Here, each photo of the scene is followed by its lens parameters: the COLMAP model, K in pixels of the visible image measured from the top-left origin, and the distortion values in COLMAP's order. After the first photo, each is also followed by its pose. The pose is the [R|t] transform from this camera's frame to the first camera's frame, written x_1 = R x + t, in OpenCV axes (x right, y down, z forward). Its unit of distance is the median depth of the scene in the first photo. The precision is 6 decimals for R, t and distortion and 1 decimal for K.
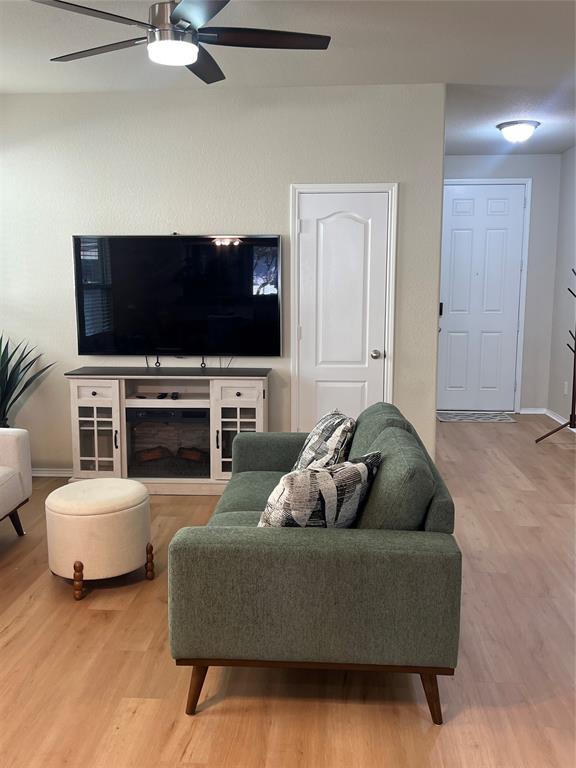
lens RADIAL K [[689.9, 0, 281.4], [0, 689.9, 381.5], [0, 0, 1]] dist [0.164619, -0.378767]
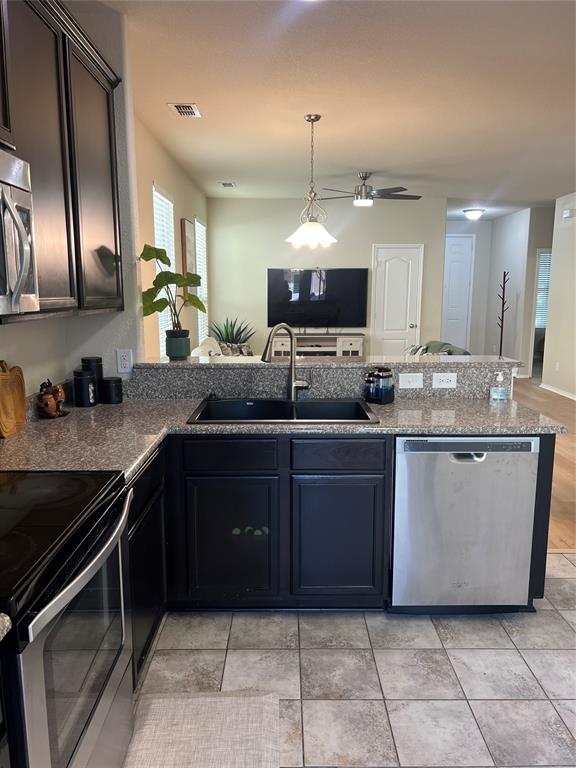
lens RADIAL K [[578.3, 0, 284.9], [0, 578.3, 389.5], [0, 0, 1]] dist [0.048384, -0.057664]
pose [[0.997181, -0.011147, 0.074195, -0.391113], [0.009245, 0.999621, 0.025933, 0.107662], [-0.074456, -0.025174, 0.996906, -0.739033]]
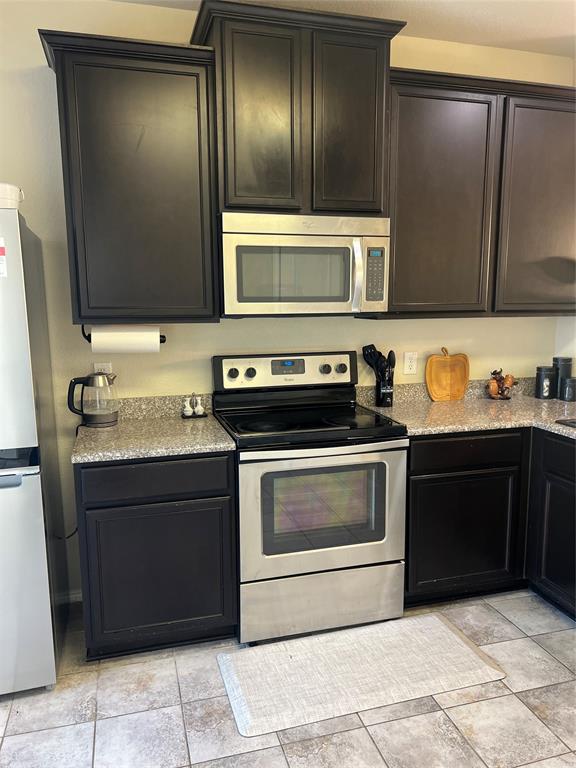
lens RADIAL K [[575.9, 0, 288.3], [0, 575.9, 392.1], [0, 0, 1]] dist [0.057312, -0.068829]
pose [[0.348860, 0.146813, -0.925604, -0.023490], [-0.128065, 0.985857, 0.108102, 0.095789], [0.928384, 0.080825, 0.362727, -0.652388]]
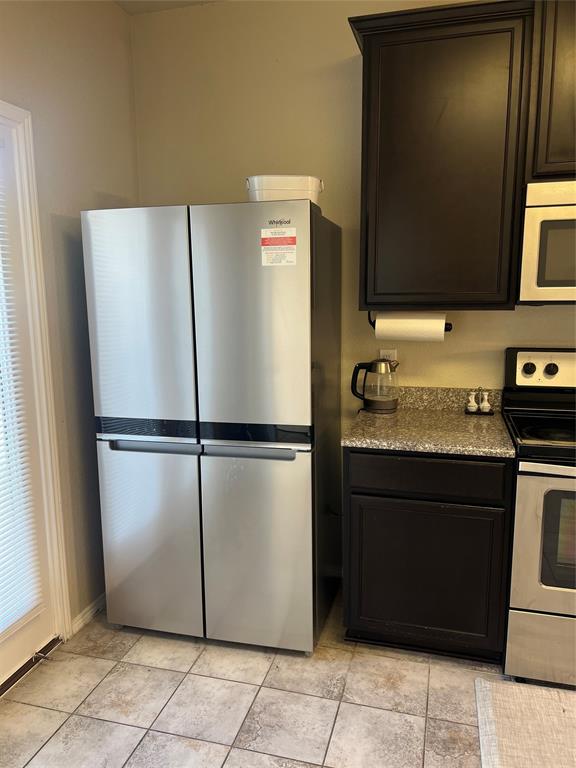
lens RADIAL K [[578.3, 0, 284.9], [0, 578.3, 389.5], [0, 0, 1]] dist [0.048384, -0.057664]
pose [[-0.191217, 0.172401, -0.966289, -0.043634], [-0.131333, 0.971108, 0.199250, 0.091265], [0.972722, 0.165006, -0.163051, -0.619429]]
